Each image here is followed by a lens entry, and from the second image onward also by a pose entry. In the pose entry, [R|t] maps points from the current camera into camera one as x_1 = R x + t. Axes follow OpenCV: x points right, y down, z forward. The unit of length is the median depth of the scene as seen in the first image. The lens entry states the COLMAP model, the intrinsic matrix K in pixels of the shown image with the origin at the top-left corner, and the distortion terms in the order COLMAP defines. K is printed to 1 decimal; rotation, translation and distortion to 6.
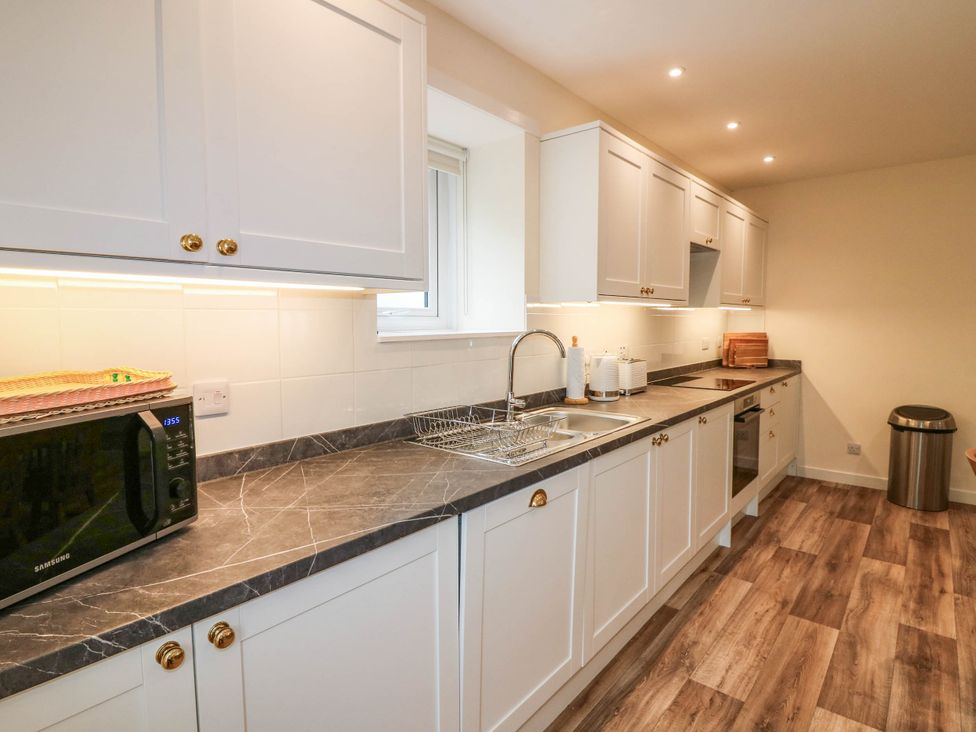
lens RADIAL K [[516.2, 0, 491.9], [0, 516.2, 356.6], [0, 0, 1]] dist [0.002721, 0.000406]
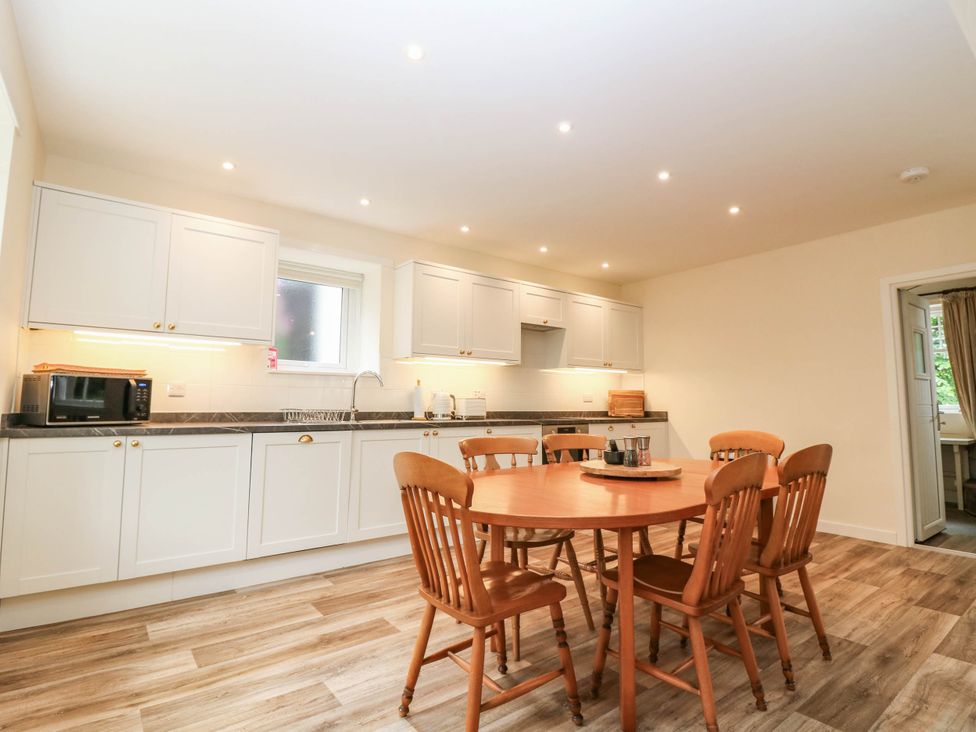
lens RADIAL K [[495.7, 0, 486.8], [0, 495.7, 358.9], [0, 0, 1]] dist [0.000749, -0.000017]
pose [[0.976242, -0.011890, -0.216357, 0.674856], [-0.023685, 0.986655, -0.161095, 0.136959], [0.215385, 0.162392, 0.962932, -0.466590]]
